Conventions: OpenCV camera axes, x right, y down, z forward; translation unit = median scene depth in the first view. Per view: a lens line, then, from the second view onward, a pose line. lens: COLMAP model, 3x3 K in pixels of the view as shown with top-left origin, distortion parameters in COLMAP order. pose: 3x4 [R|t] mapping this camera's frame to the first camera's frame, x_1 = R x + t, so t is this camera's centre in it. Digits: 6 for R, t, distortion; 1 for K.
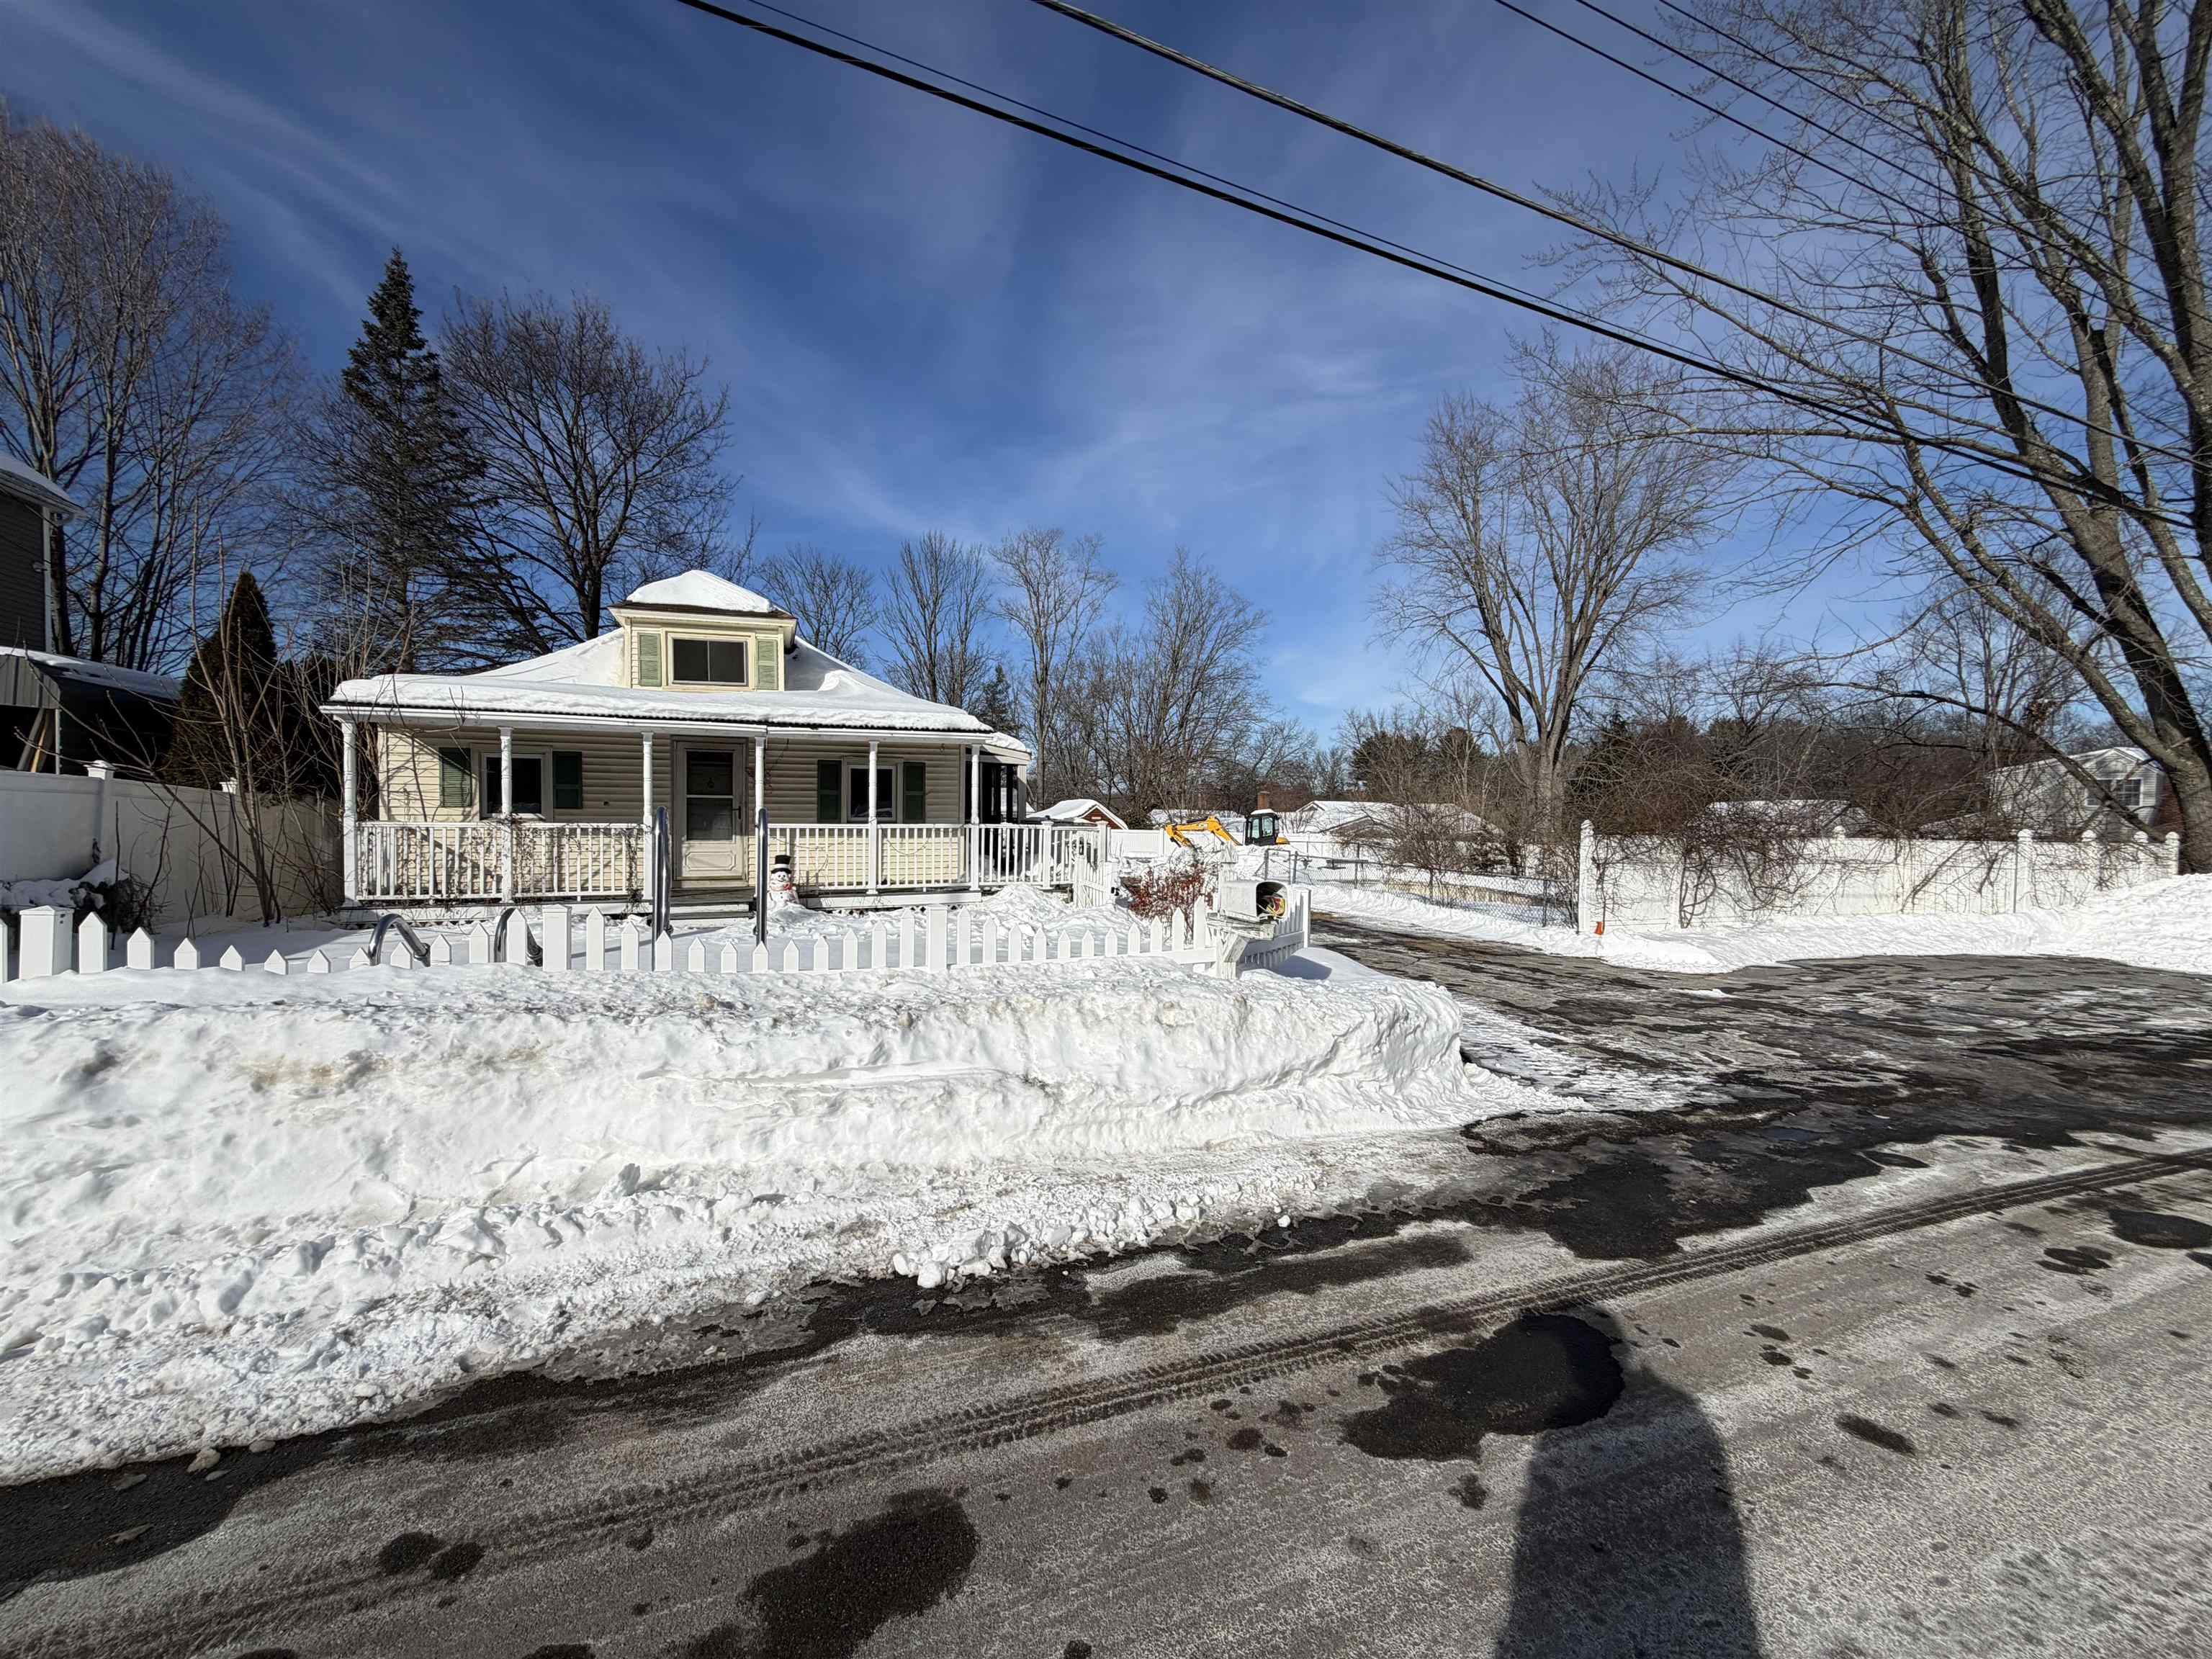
lens RADIAL K [[867.1, 0, 1106.0], [0, 867.1, 829.5], [0, 0, 1]] dist [-0.001572, -0.000095]
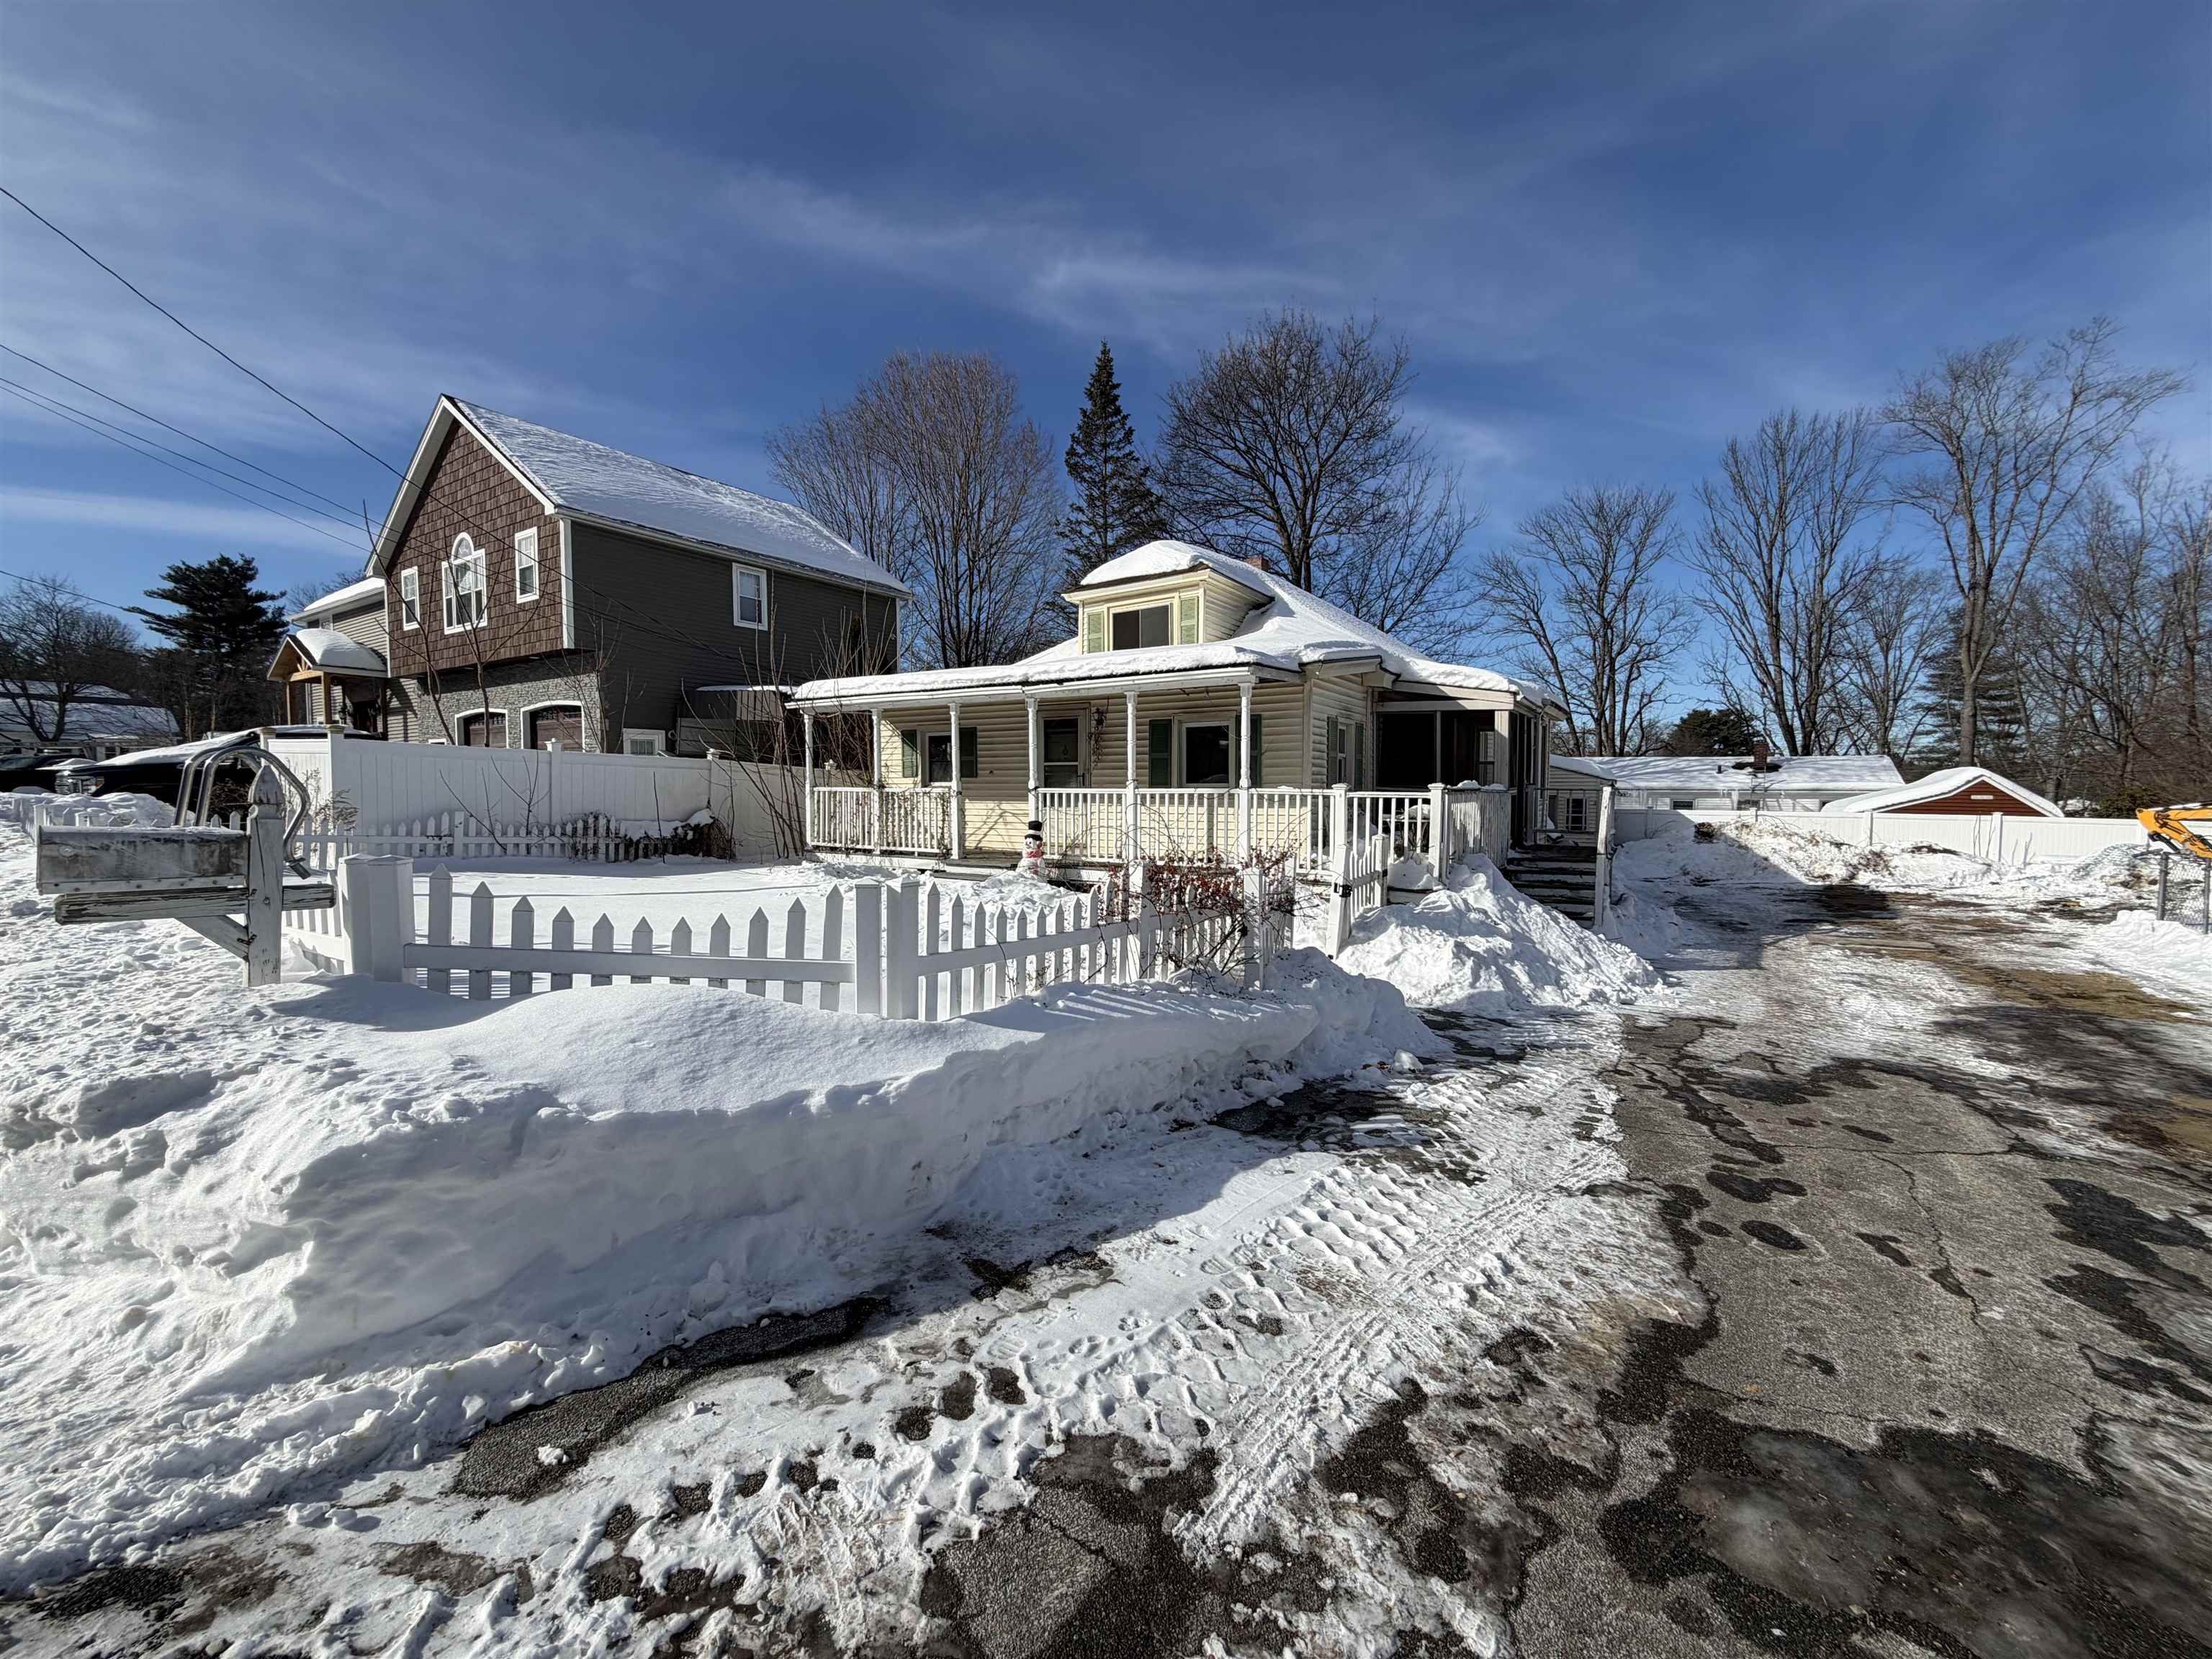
lens RADIAL K [[876.0, 0, 1099.4], [0, 876.0, 829.2], [0, 0, 1]] dist [-0.000431, -0.000060]
pose [[0.579903, 0.028488, -0.814187, 0.339320], [-0.016738, 0.999594, 0.023054, 0.011791], [0.814514, 0.000259, 0.580144, 0.379797]]
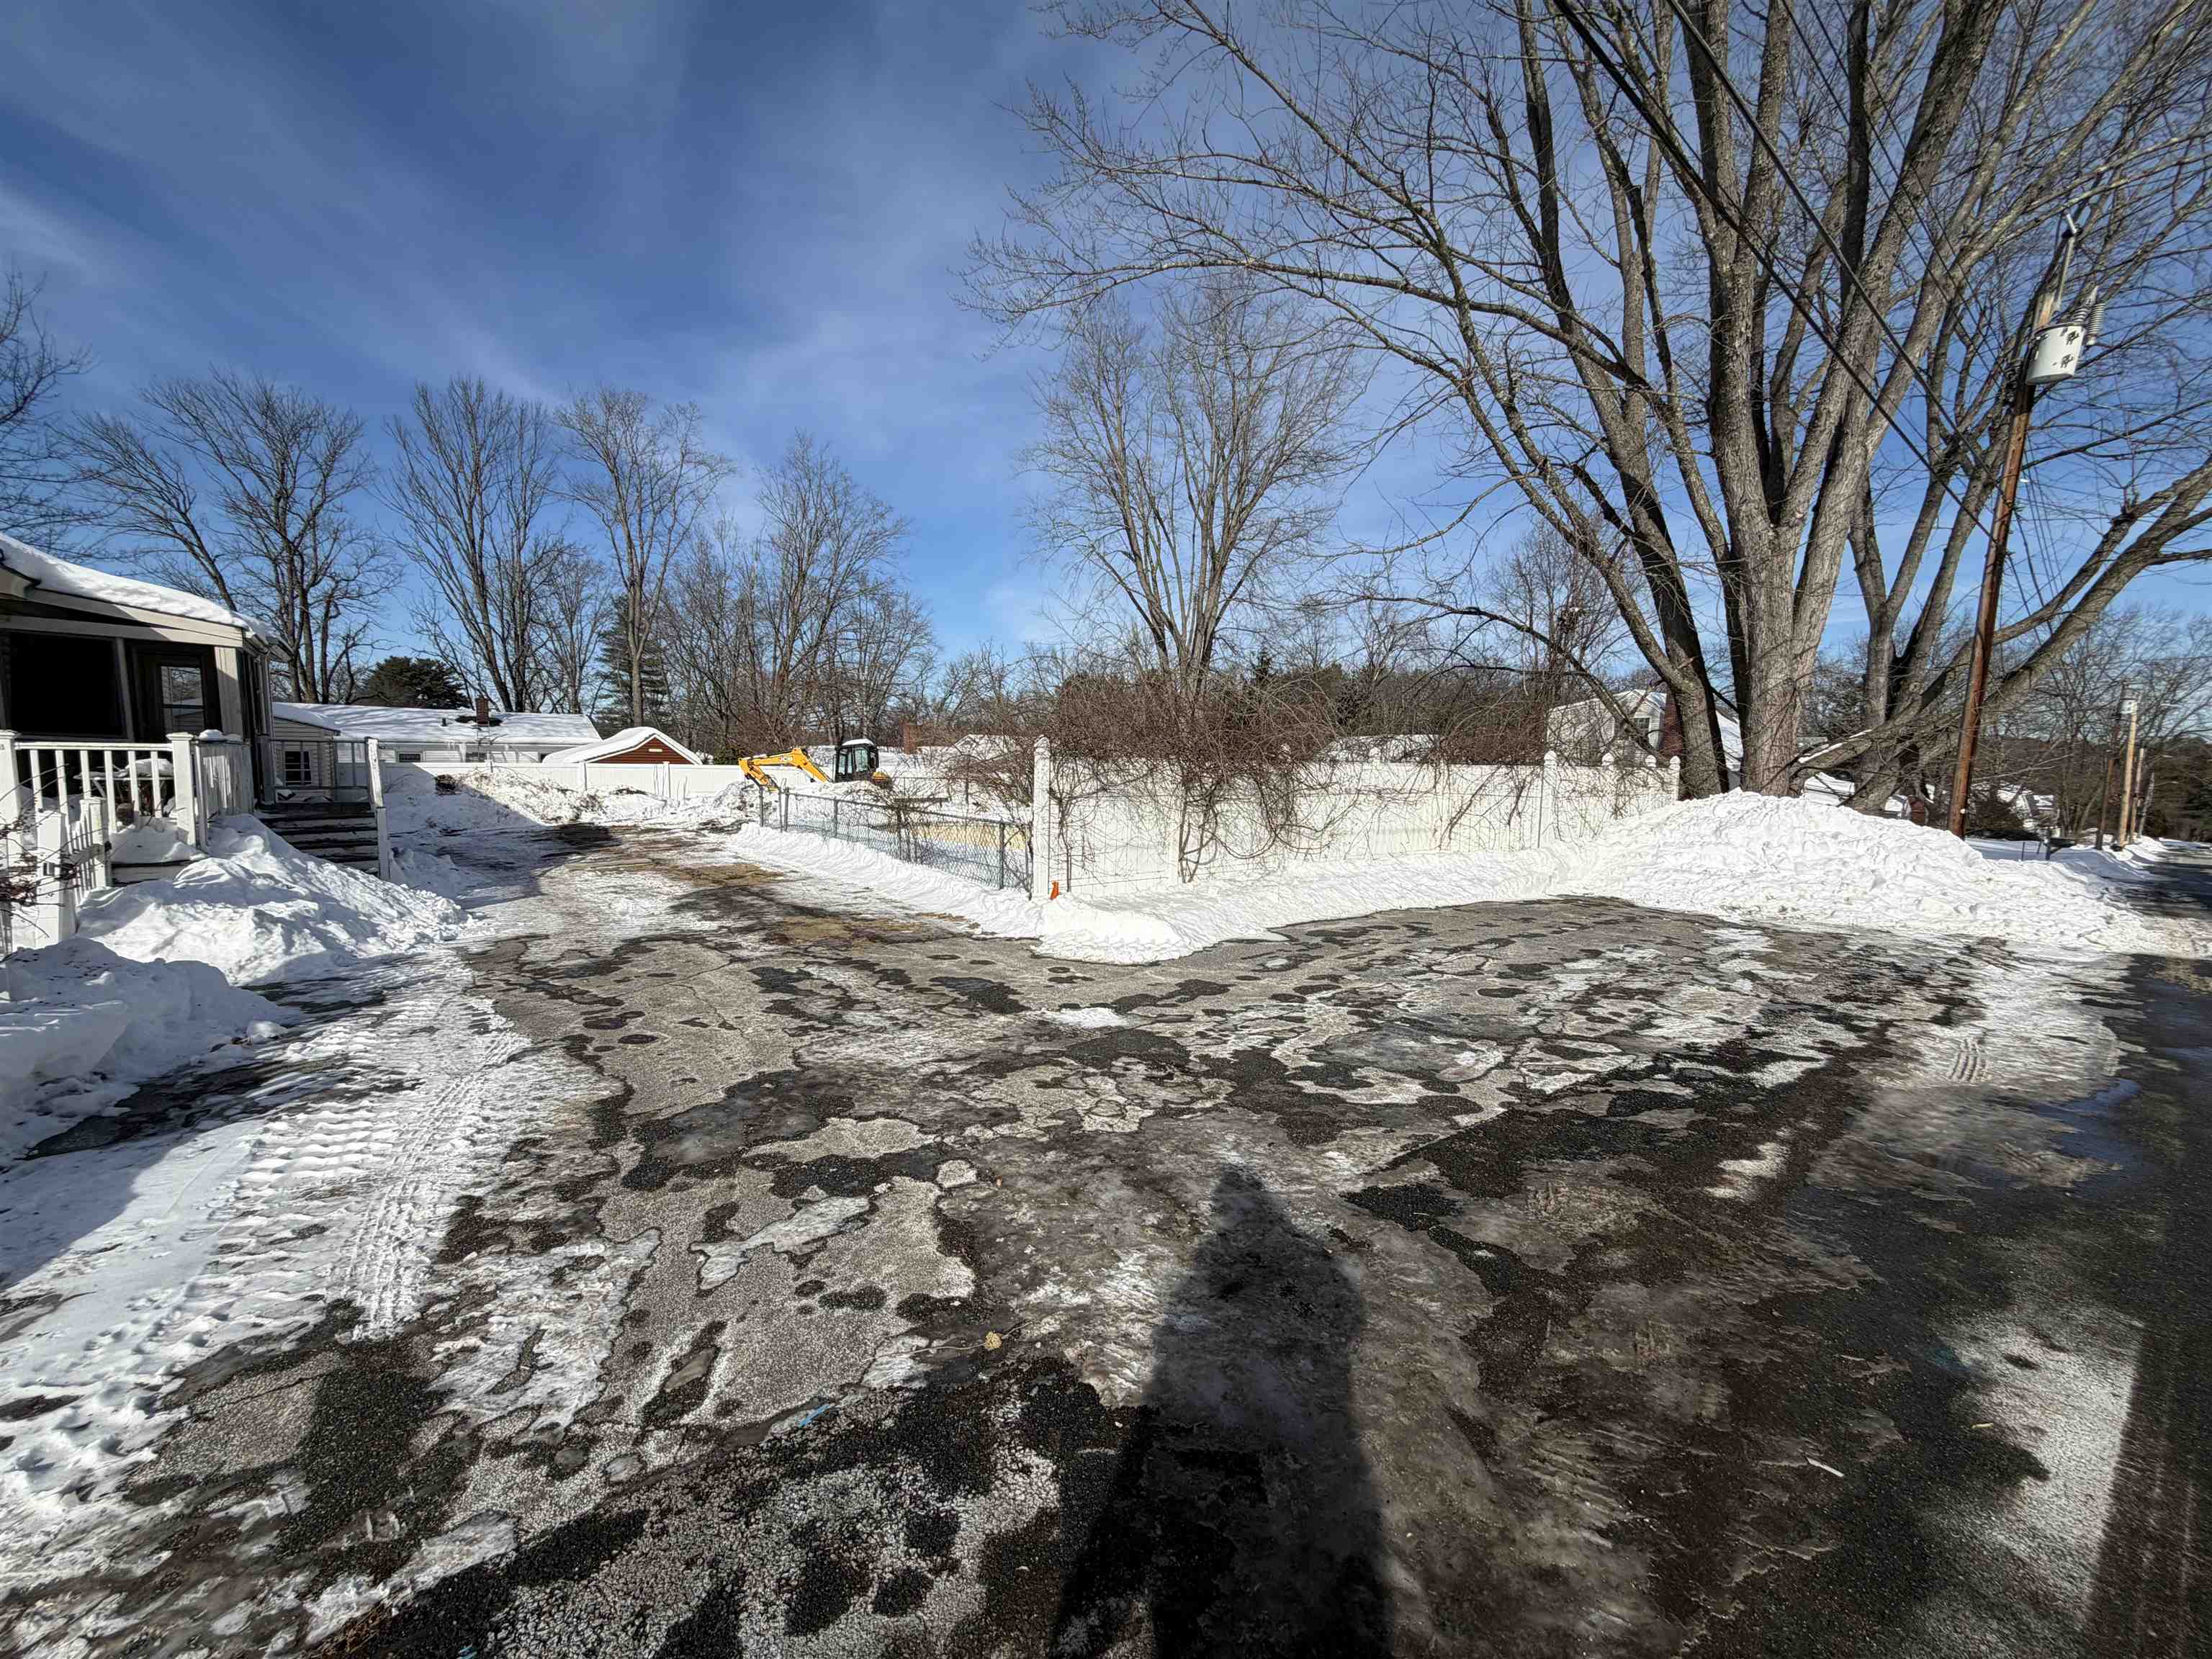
lens RADIAL K [[876.0, 0, 1099.4], [0, 876.0, 829.2], [0, 0, 1]] dist [-0.000431, -0.000060]
pose [[0.950179, -0.026941, 0.310539, 0.327186], [0.005758, 0.997605, 0.068929, 0.013686], [-0.311652, -0.063706, 0.948058, 0.277608]]
